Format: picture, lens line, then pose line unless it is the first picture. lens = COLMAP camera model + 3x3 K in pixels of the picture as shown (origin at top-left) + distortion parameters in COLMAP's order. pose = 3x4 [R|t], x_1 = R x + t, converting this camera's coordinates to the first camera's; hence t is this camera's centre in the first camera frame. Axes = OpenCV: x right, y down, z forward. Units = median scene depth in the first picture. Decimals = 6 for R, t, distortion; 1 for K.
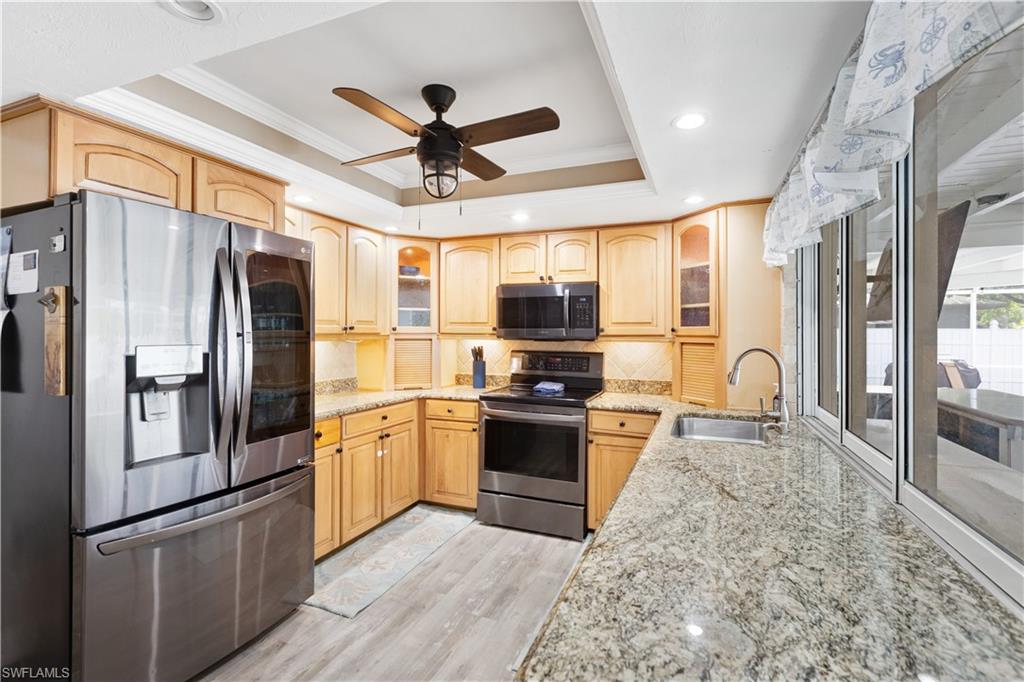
lens RADIAL K [[467.3, 0, 512.1], [0, 467.3, 335.7], [0, 0, 1]] dist [-0.000958, 0.000043]
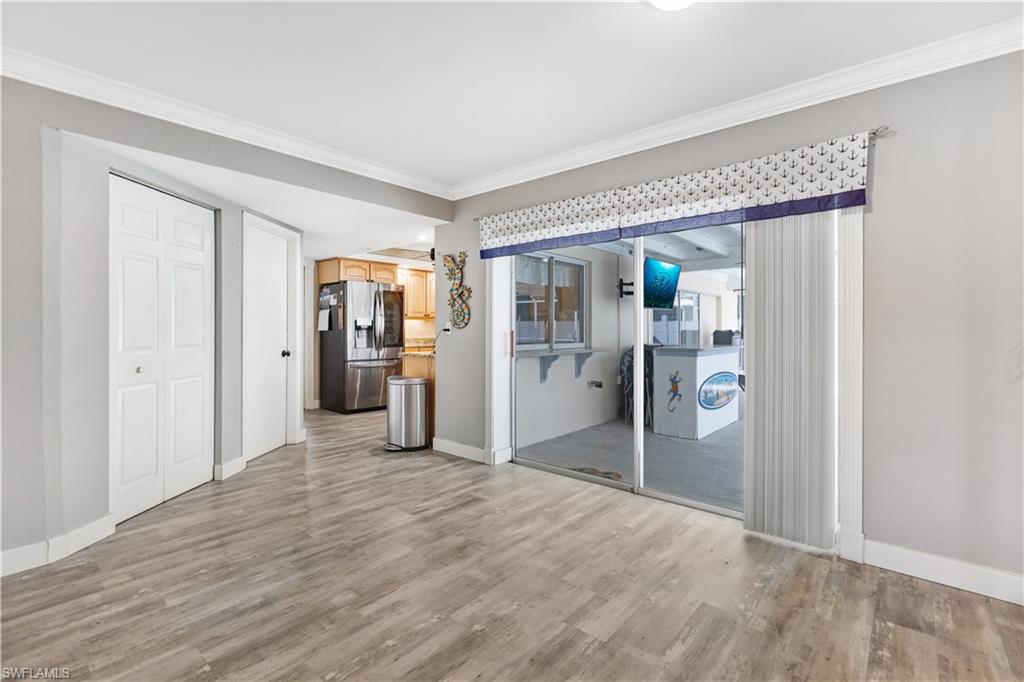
lens RADIAL K [[460.9, 0, 516.8], [0, 460.9, 336.6], [0, 0, 1]] dist [-0.001644, -0.001039]
pose [[0.951487, 0.001807, -0.307685, 0.850158], [0.000930, 0.999961, 0.008751, 0.075131], [0.307689, -0.008613, 0.951448, -1.159770]]
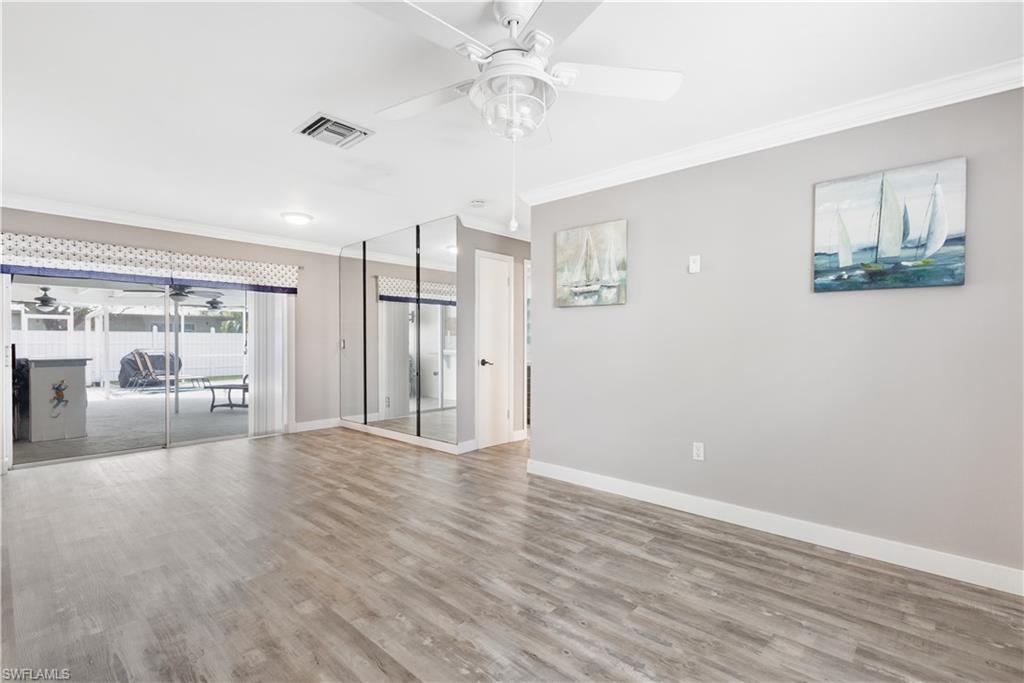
lens RADIAL K [[467.3, 0, 512.1], [0, 467.3, 336.2], [0, 0, 1]] dist [-0.000958, 0.000043]
pose [[0.337743, 0.011232, 0.941172, -0.318553], [0.005872, 0.999884, -0.014040, 0.077721], [-0.941220, 0.010269, 0.337637, -1.753261]]
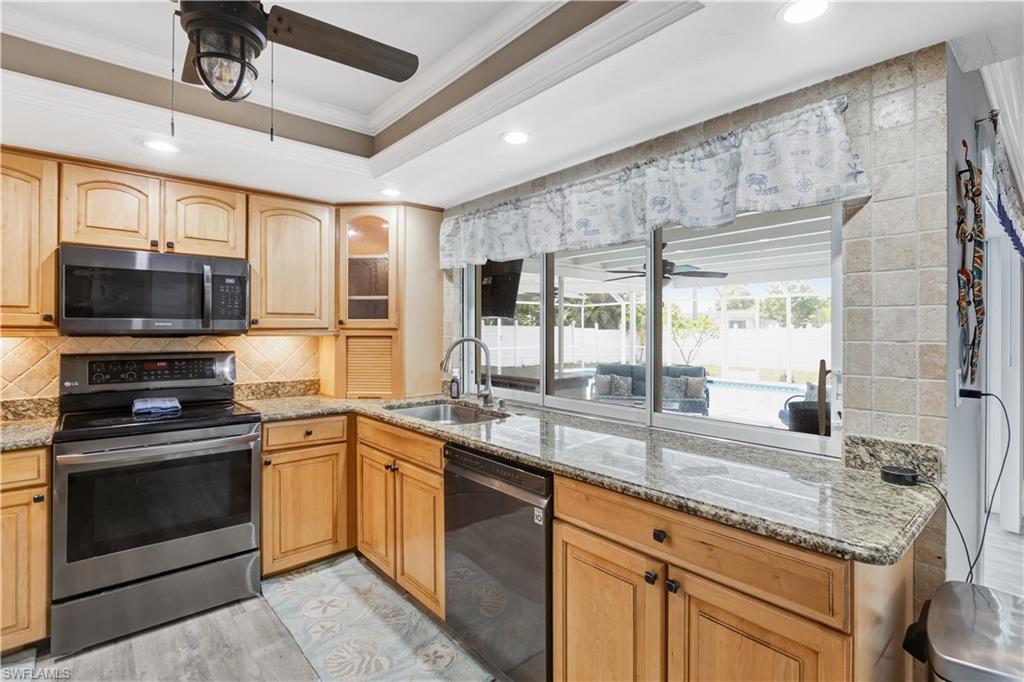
lens RADIAL K [[492.6, 0, 507.4], [0, 492.6, 332.2], [0, 0, 1]] dist [-0.001865, -0.000520]
pose [[0.449160, -0.007083, 0.893423, -0.387416], [0.005592, 0.999971, 0.005117, 0.004088], [-0.893434, 0.002698, 0.449187, 0.266631]]
